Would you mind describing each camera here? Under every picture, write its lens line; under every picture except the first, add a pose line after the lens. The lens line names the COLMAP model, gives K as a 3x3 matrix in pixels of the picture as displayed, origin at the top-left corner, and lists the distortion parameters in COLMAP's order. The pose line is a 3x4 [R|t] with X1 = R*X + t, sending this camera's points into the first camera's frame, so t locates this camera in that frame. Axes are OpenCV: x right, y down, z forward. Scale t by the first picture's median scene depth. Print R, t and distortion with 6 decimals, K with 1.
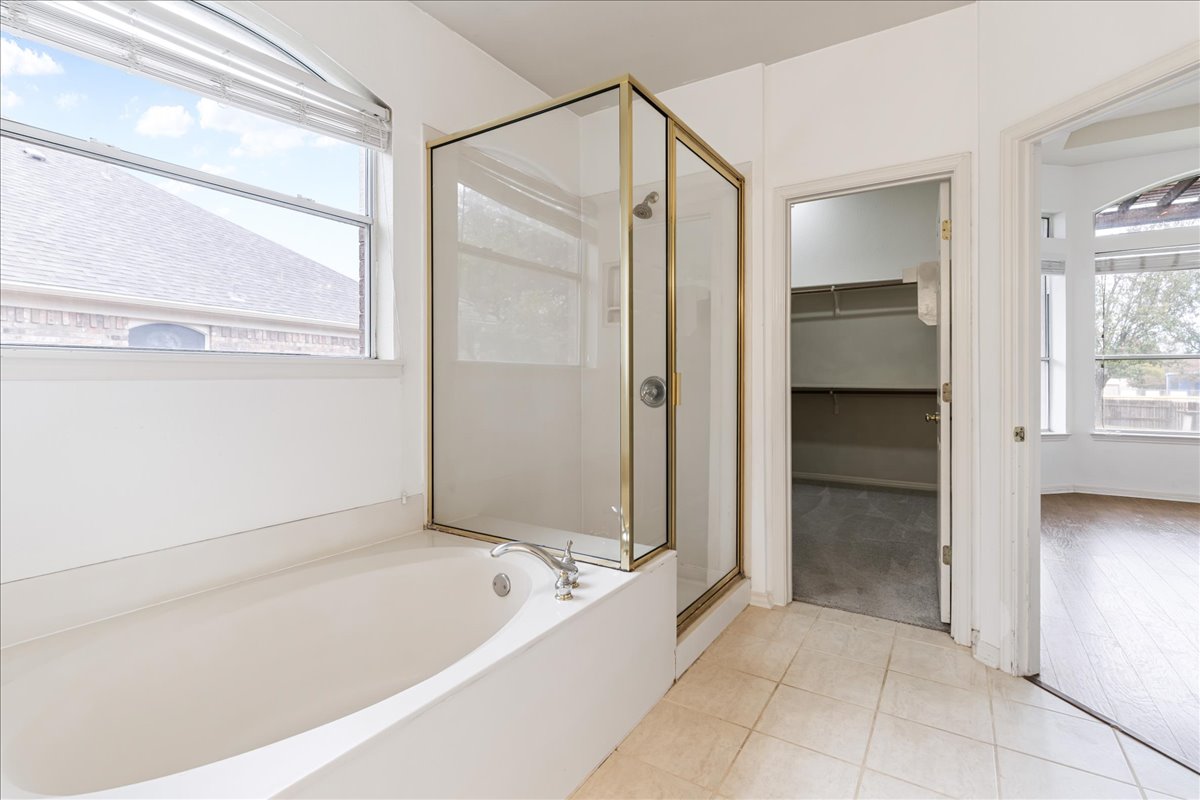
lens RADIAL K [[558.2, 0, 596.3], [0, 558.2, 382.3], [0, 0, 1]] dist [-0.002397, -0.000217]
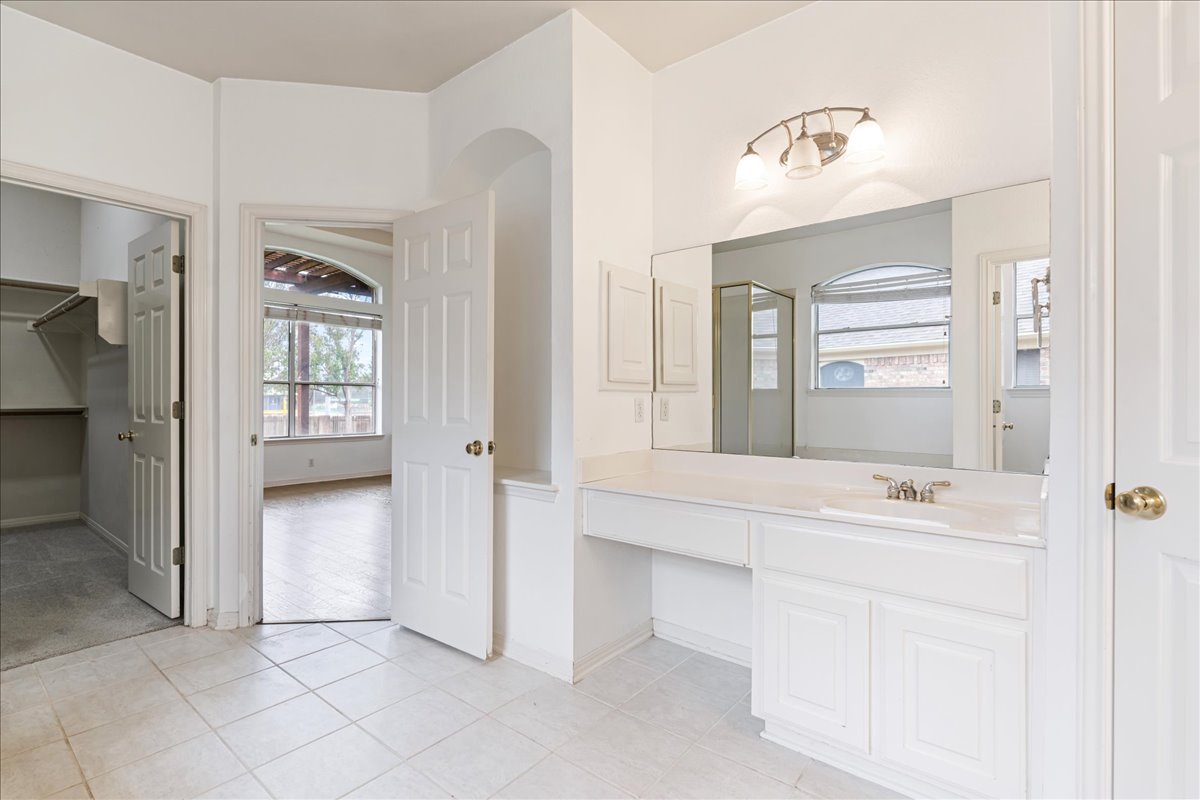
lens RADIAL K [[558.2, 0, 603.4], [0, 558.2, 399.4], [0, 0, 1]] dist [-0.002397, -0.000217]
pose [[0.090636, 0.001065, 0.995884, -0.392638], [0.001876, 0.999997, -0.001240, 0.000220], [-0.995882, 0.001981, 0.090634, 0.050108]]
